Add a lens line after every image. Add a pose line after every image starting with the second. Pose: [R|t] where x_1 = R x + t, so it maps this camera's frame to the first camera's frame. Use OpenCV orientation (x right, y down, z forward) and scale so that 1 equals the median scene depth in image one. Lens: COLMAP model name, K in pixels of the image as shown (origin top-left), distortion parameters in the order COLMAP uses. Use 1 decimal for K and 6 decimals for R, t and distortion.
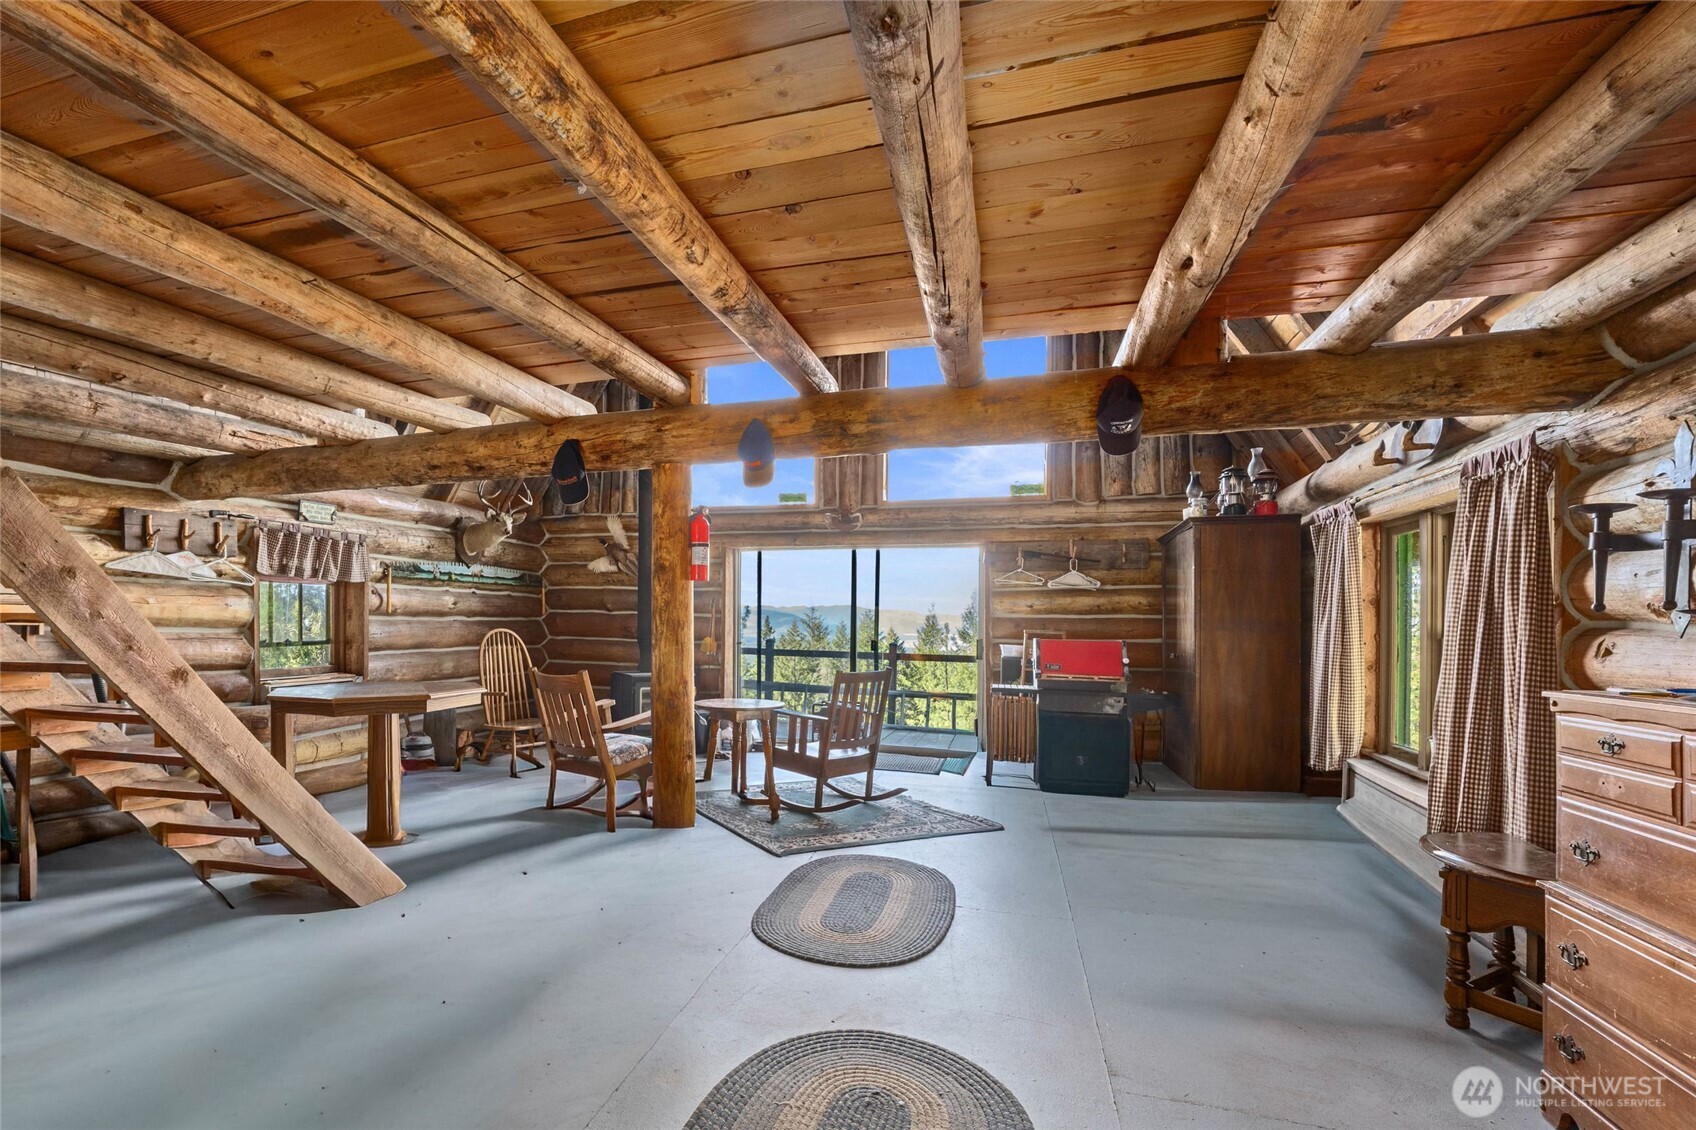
lens RADIAL K [[736.7, 0, 790.6], [0, 736.7, 625.2], [0, 0, 1]] dist [-0.012520, -0.000381]
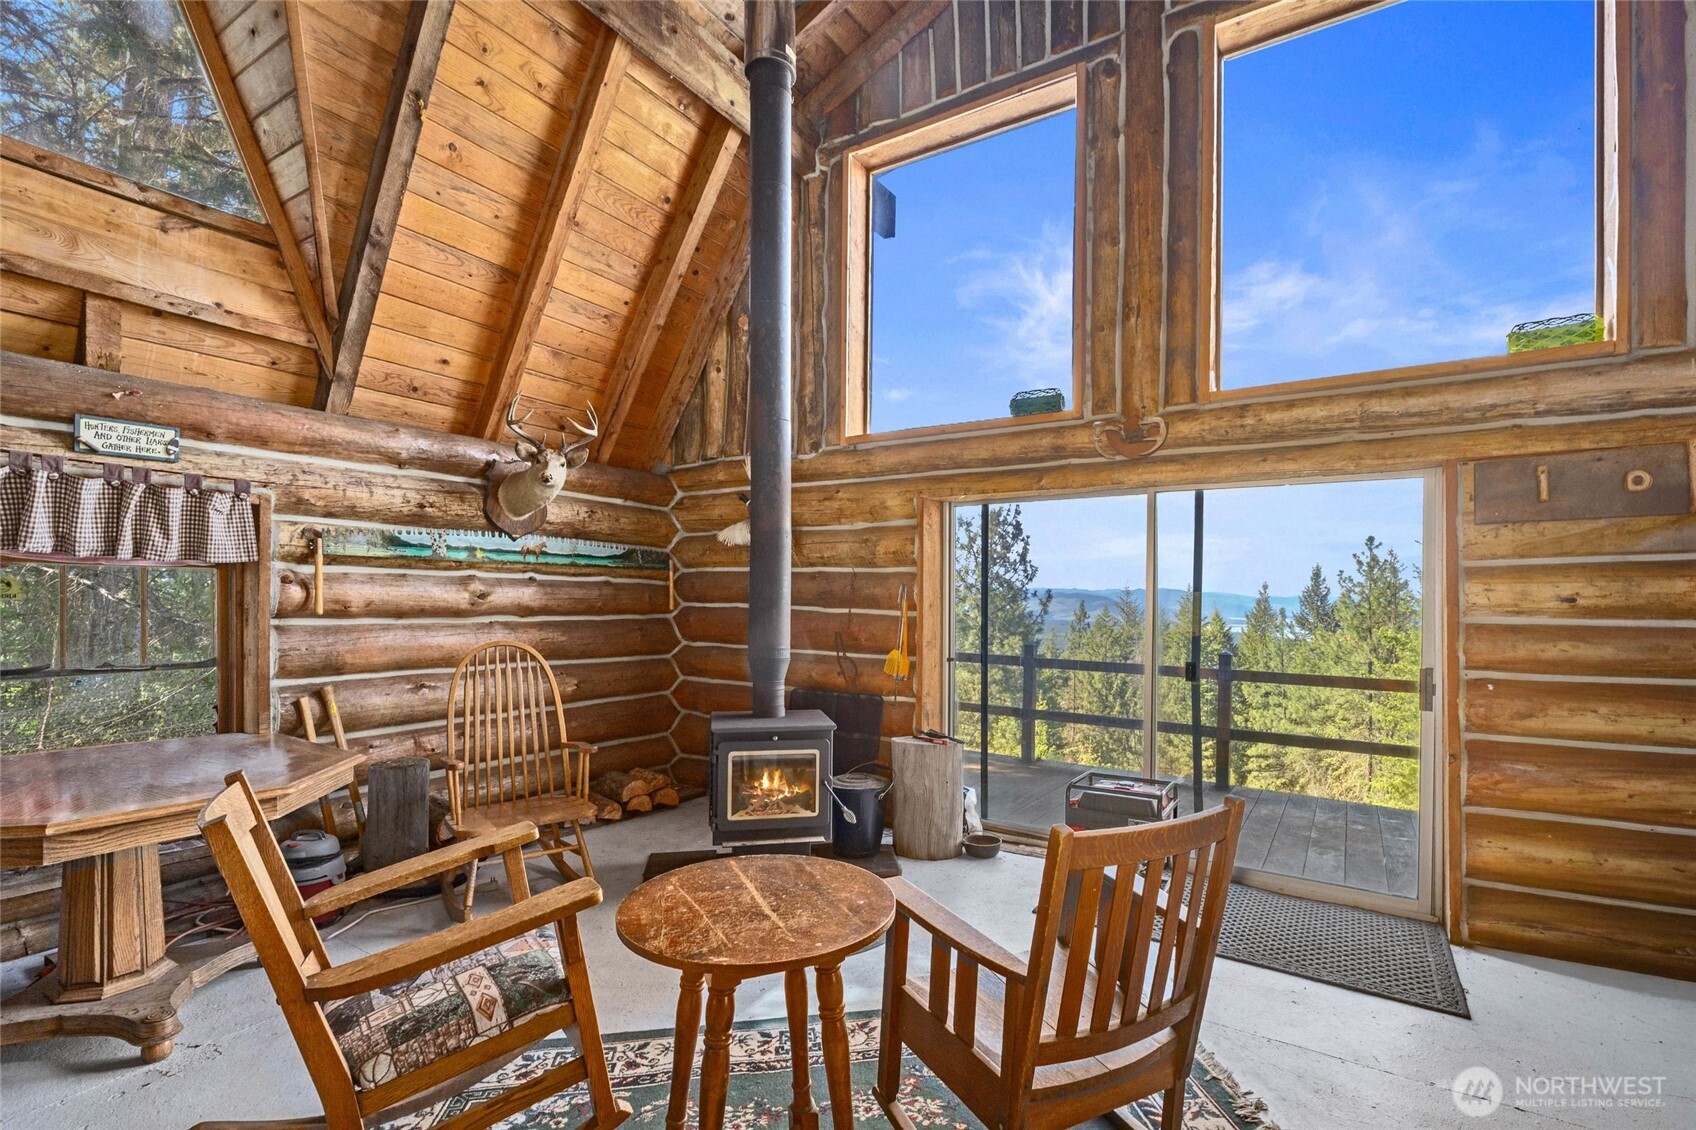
lens RADIAL K [[736.7, 0, 900.6], [0, 736.7, 600.1], [0, 0, 1]] dist [-0.012520, -0.000381]
pose [[0.964161, -0.000001, -0.265320, 0.054297], [-0.003089, 0.999932, -0.011229, -0.018795], [0.265302, 0.011646, 0.964095, 0.453993]]
